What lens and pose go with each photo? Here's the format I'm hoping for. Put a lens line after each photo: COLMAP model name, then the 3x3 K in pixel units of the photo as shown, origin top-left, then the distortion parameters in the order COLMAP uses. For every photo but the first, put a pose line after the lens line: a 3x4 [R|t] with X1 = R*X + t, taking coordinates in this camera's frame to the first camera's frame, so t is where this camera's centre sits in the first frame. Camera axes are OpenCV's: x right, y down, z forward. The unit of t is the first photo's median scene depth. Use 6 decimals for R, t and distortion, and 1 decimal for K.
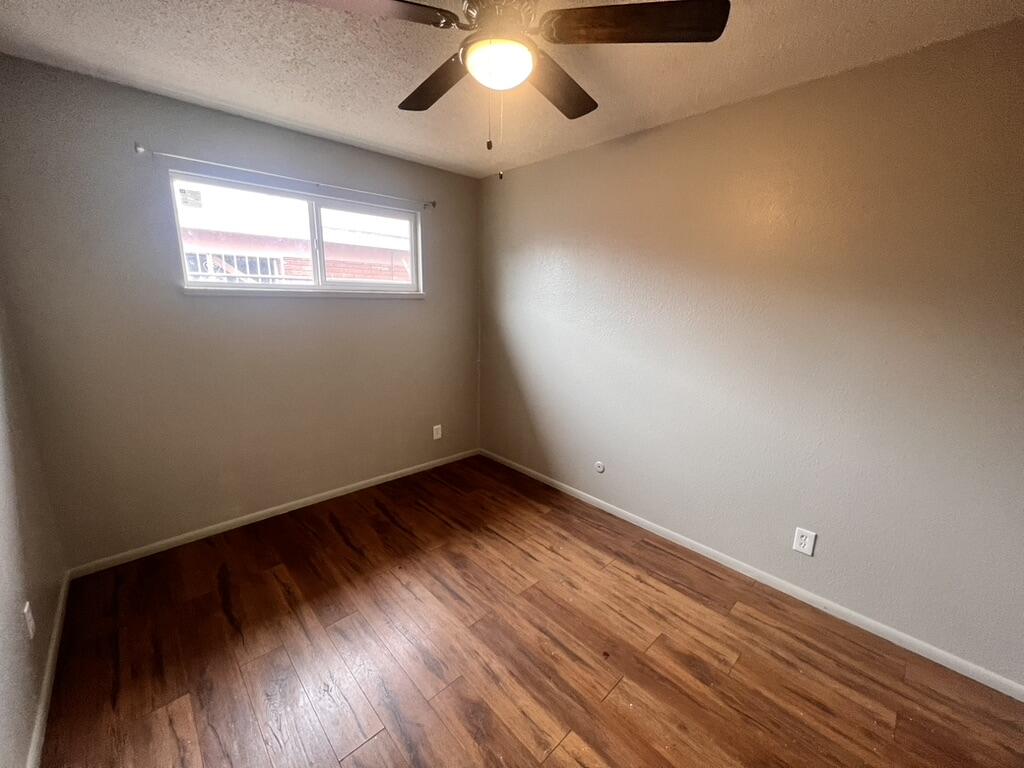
lens RADIAL K [[406.8, 0, 503.7], [0, 406.8, 386.0], [0, 0, 1]] dist [-0.000489, 0.000282]
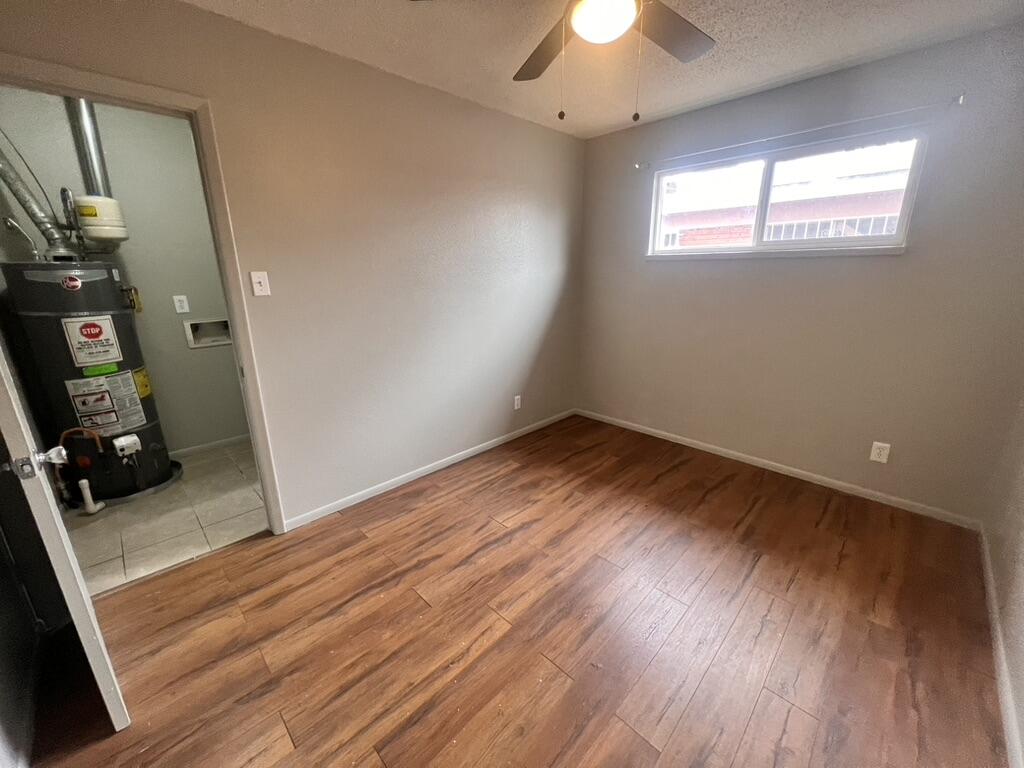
lens RADIAL K [[406.8, 0, 516.2], [0, 406.8, 385.2], [0, 0, 1]] dist [-0.000489, 0.000282]
pose [[0.044364, 0.254668, -0.966010, 0.745177], [-0.201314, 0.949405, 0.241045, -0.060506], [0.978521, 0.183778, 0.093388, 0.517421]]
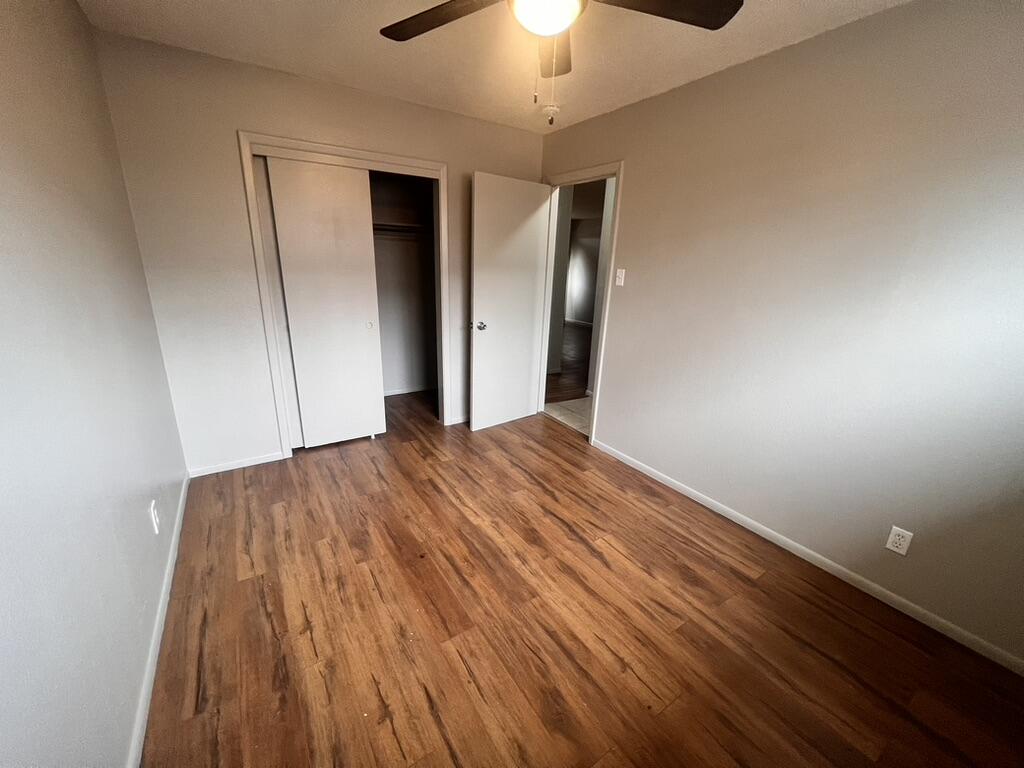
lens RADIAL K [[406.8, 0, 504.7], [0, 406.8, 386.1], [0, 0, 1]] dist [-0.000489, 0.000282]
pose [[-0.984132, -0.102519, 0.144822, -0.083274], [-0.018591, 0.871278, 0.490438, -0.282072], [-0.176459, 0.479964, -0.859358, 1.398422]]
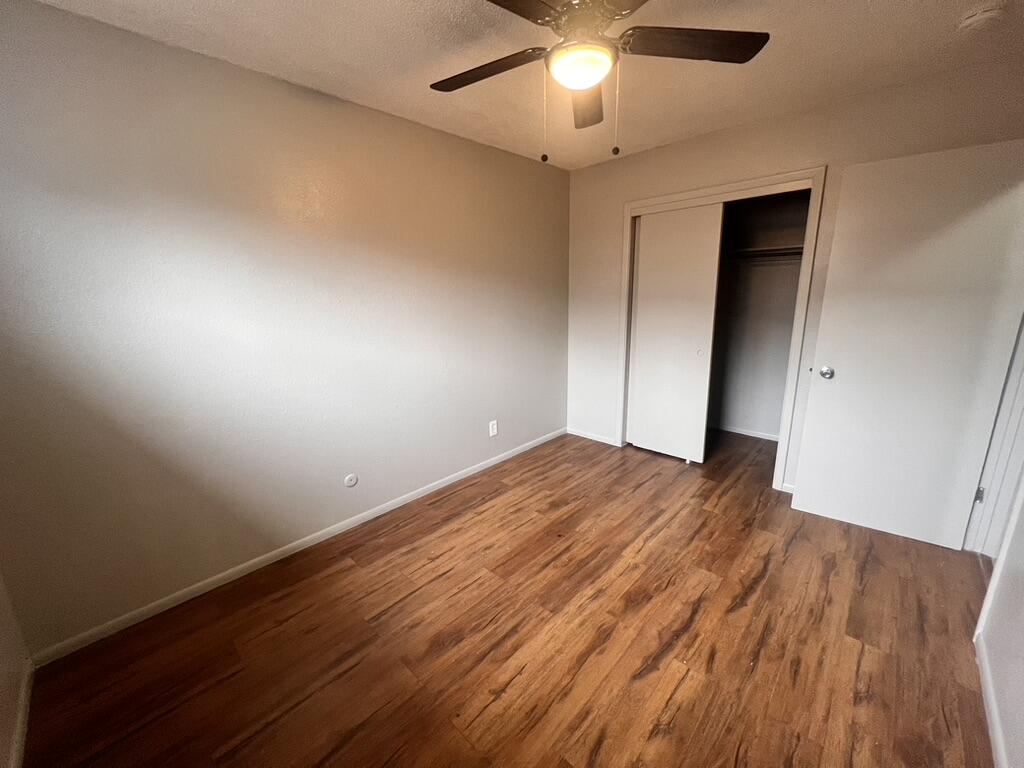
lens RADIAL K [[406.8, 0, 514.7], [0, 406.8, 386.6], [0, 0, 1]] dist [-0.000489, 0.000282]
pose [[-0.067425, -0.255363, 0.964491, -0.775699], [0.233019, 0.935927, 0.264090, -0.184352], [-0.970132, 0.242551, -0.003600, 0.832809]]
